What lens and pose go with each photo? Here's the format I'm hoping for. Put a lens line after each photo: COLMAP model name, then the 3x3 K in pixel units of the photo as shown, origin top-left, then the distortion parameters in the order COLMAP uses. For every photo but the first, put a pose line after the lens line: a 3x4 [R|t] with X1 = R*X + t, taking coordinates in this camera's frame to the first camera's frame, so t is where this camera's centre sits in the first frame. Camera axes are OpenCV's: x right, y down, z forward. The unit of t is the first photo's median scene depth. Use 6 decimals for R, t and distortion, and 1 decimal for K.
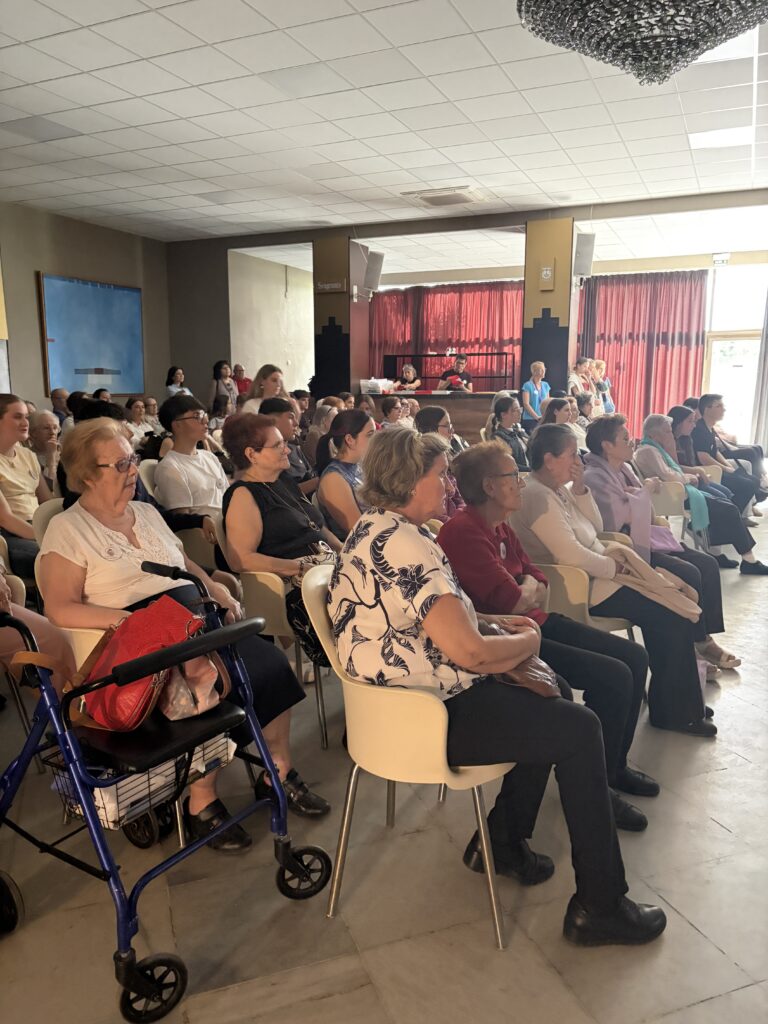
lens RADIAL K [[771.5, 0, 383.3], [0, 771.5, 514.0], [0, 0, 1]] dist [0.063993, -0.073171]
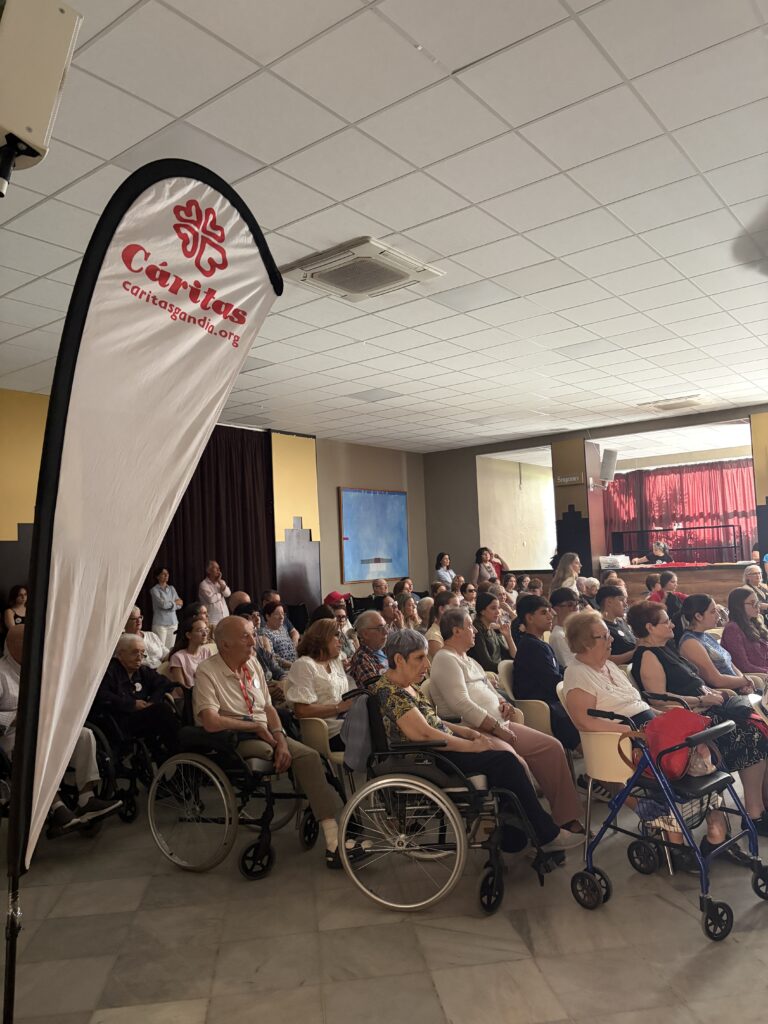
lens RADIAL K [[771.5, 0, 383.3], [0, 771.5, 514.0], [0, 0, 1]] dist [0.063993, -0.073171]
pose [[0.972863, -0.058806, -0.223786, -0.080805], [0.008824, 0.975891, -0.218079, 0.008328], [0.231215, 0.210186, 0.949927, -0.156943]]
